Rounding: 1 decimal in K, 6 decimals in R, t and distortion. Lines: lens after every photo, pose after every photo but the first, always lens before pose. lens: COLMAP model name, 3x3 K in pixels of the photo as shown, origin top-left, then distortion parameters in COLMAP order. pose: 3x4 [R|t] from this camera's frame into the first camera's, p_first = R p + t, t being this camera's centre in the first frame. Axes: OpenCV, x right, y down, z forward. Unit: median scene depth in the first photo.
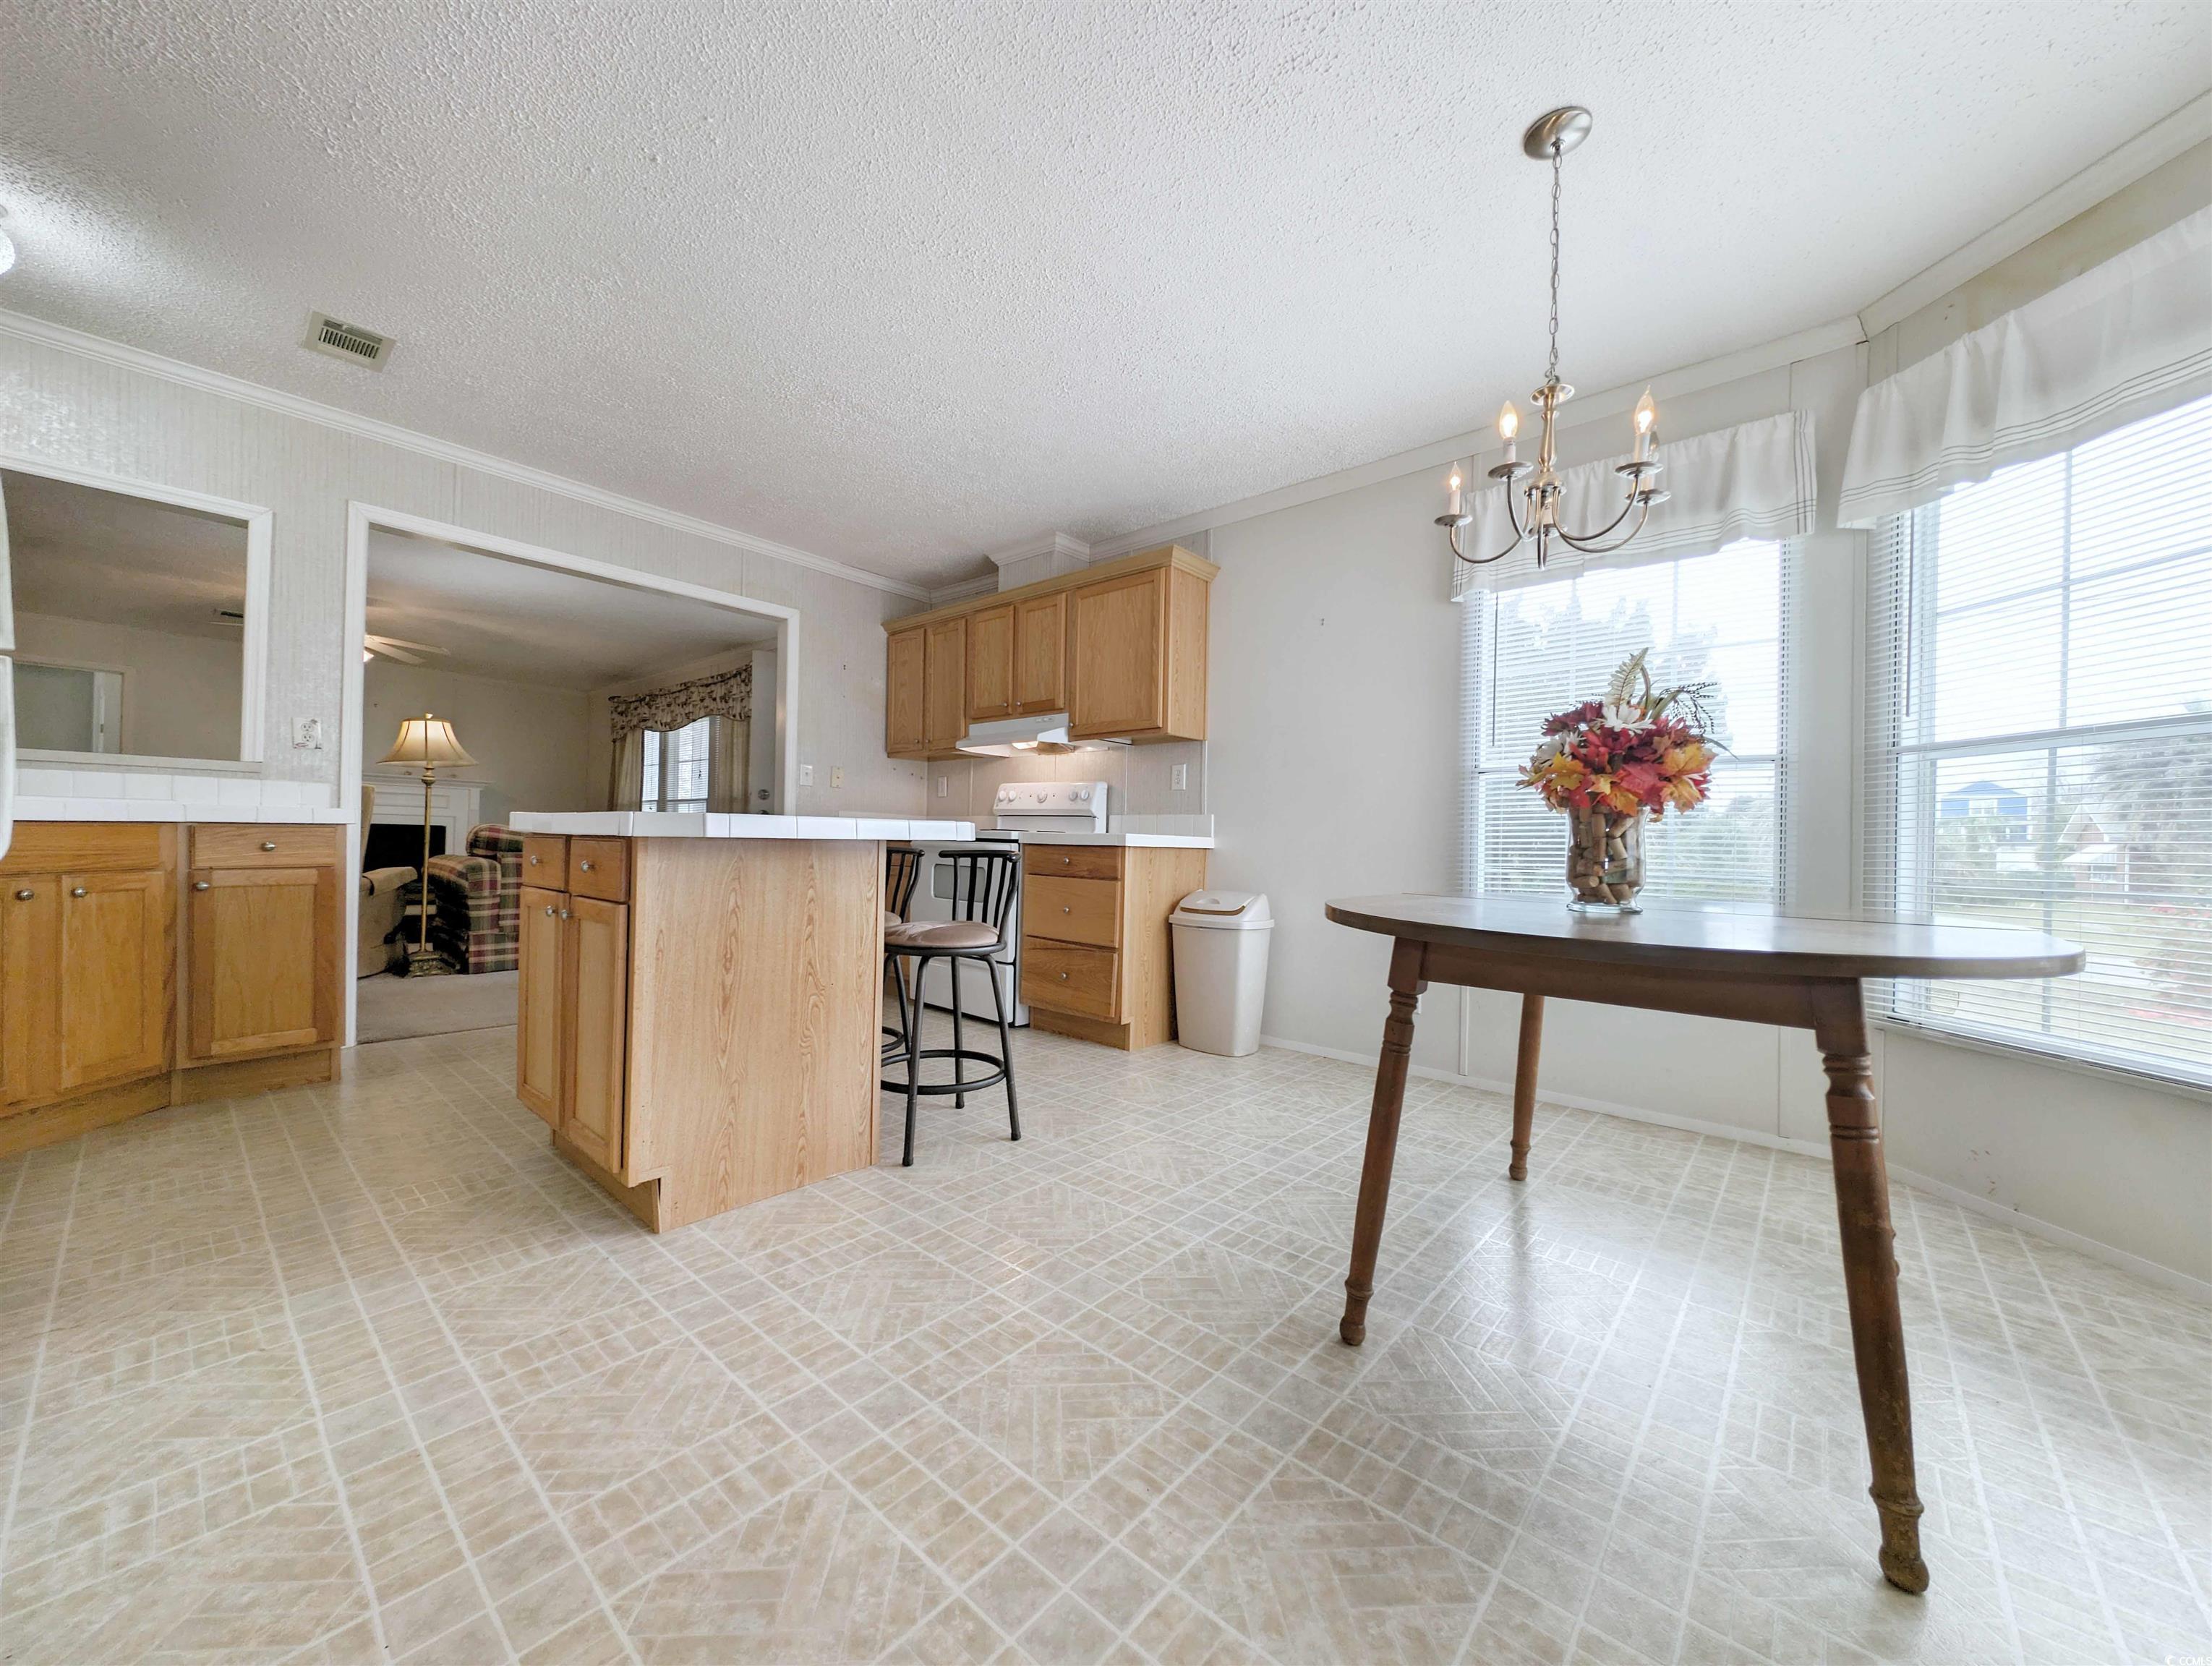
lens RADIAL K [[830.3, 0, 1093.8], [0, 830.3, 838.6], [0, 0, 1]] dist [0.013664, -0.007732]
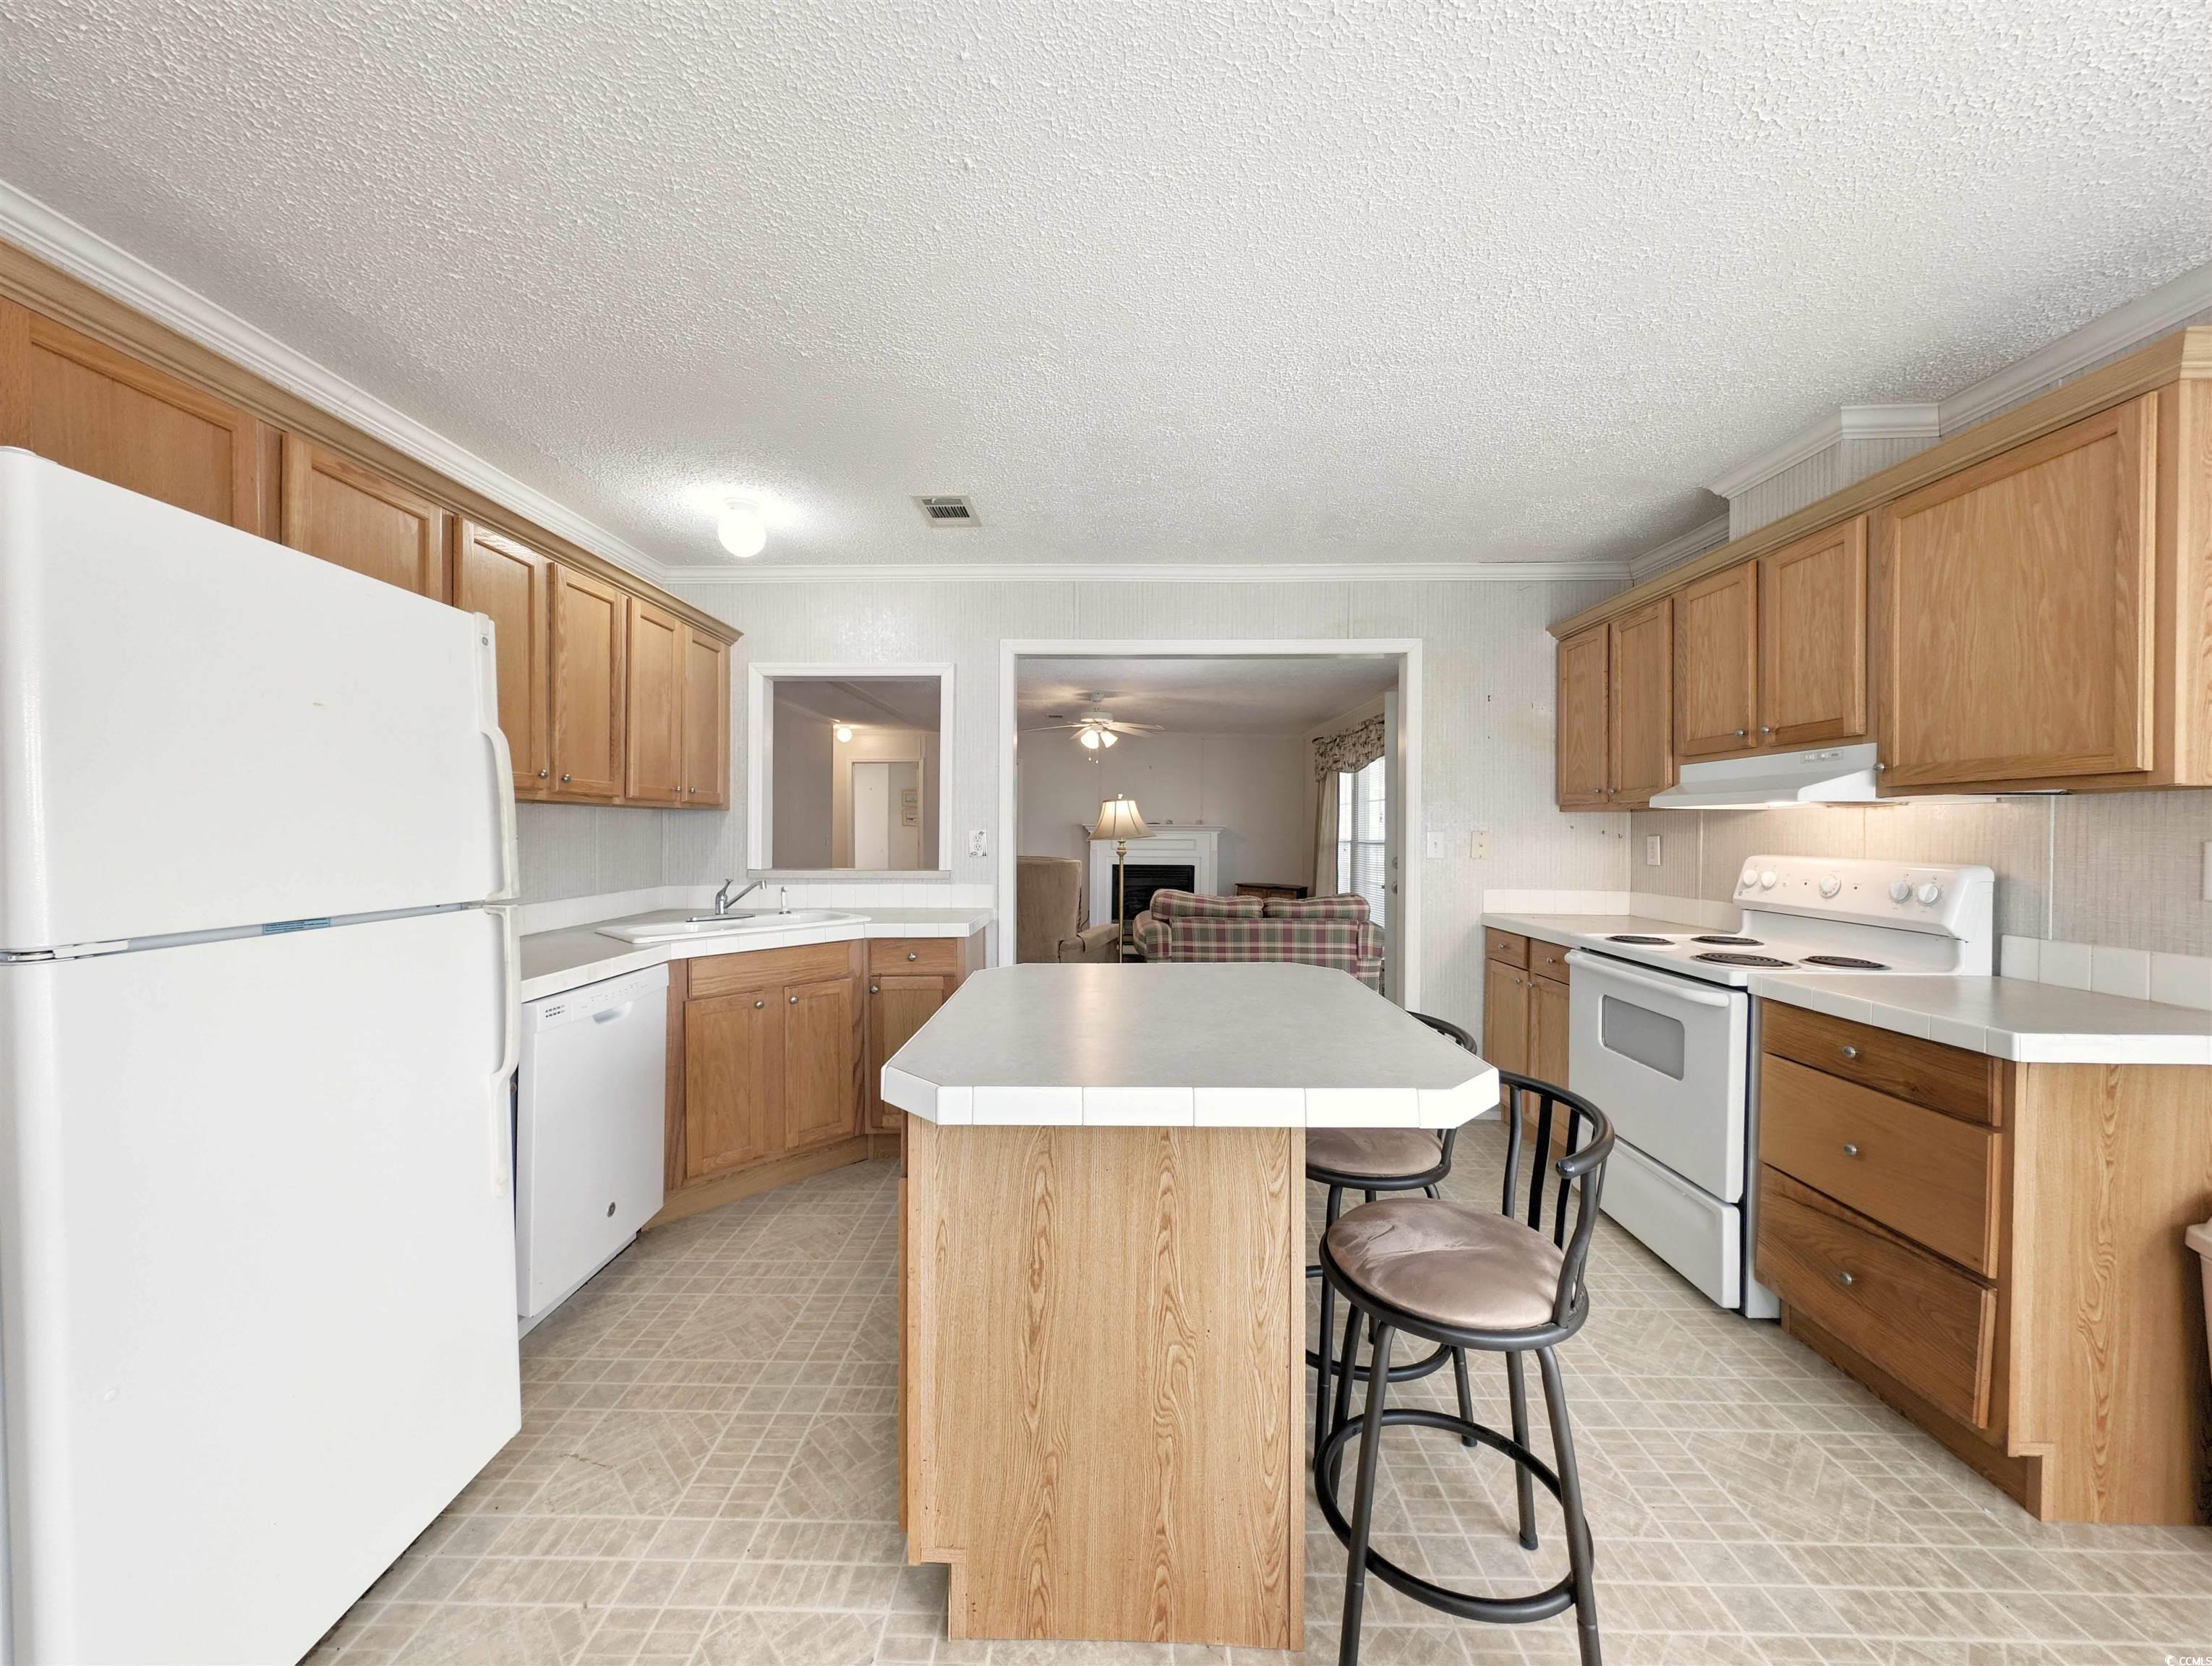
lens RADIAL K [[830.3, 0, 1093.8], [0, 830.3, 838.6], [0, 0, 1]] dist [0.013664, -0.007732]
pose [[0.642114, -0.014969, -0.766463, 0.053550], [0.016285, 0.999850, -0.005884, -0.092766], [0.766436, -0.008704, 0.642262, 0.275688]]
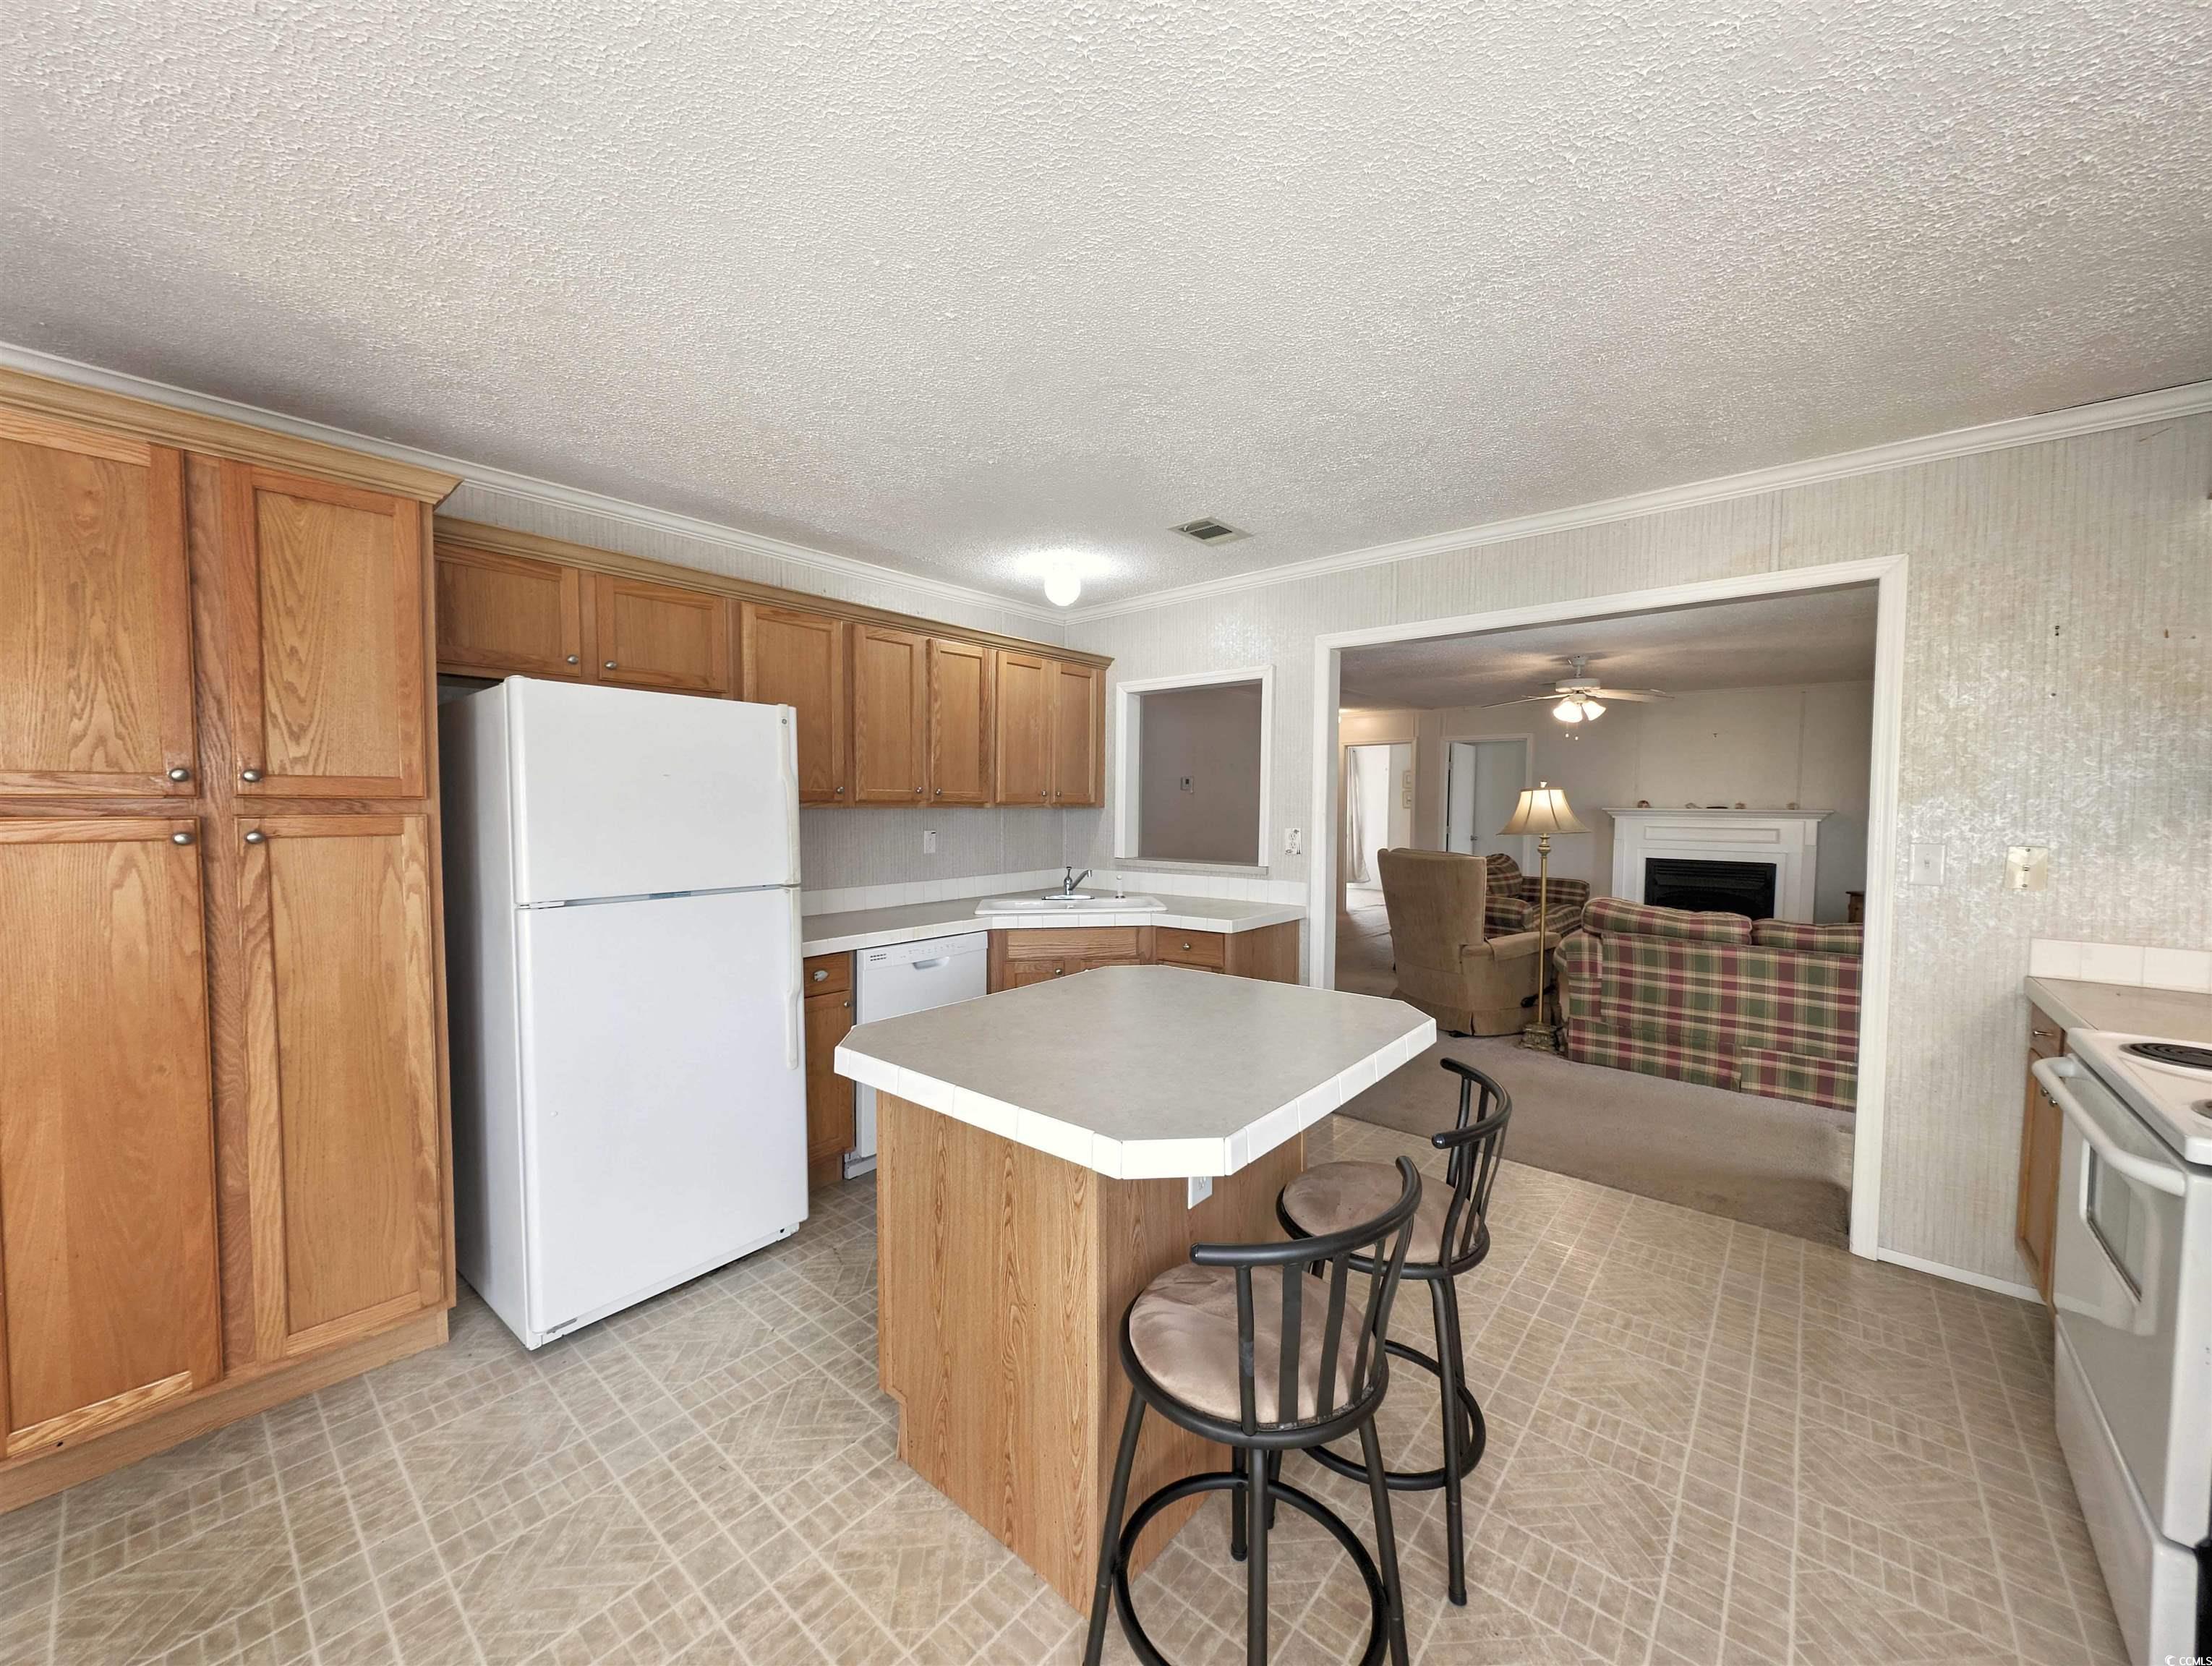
lens RADIAL K [[830.3, 0, 1093.8], [0, 830.3, 838.6], [0, 0, 1]] dist [0.013664, -0.007732]
pose [[0.008895, 0.018376, -0.999792, 0.190083], [0.001938, 0.999829, 0.018394, -0.114937], [0.999959, -0.002101, 0.008858, 0.527497]]
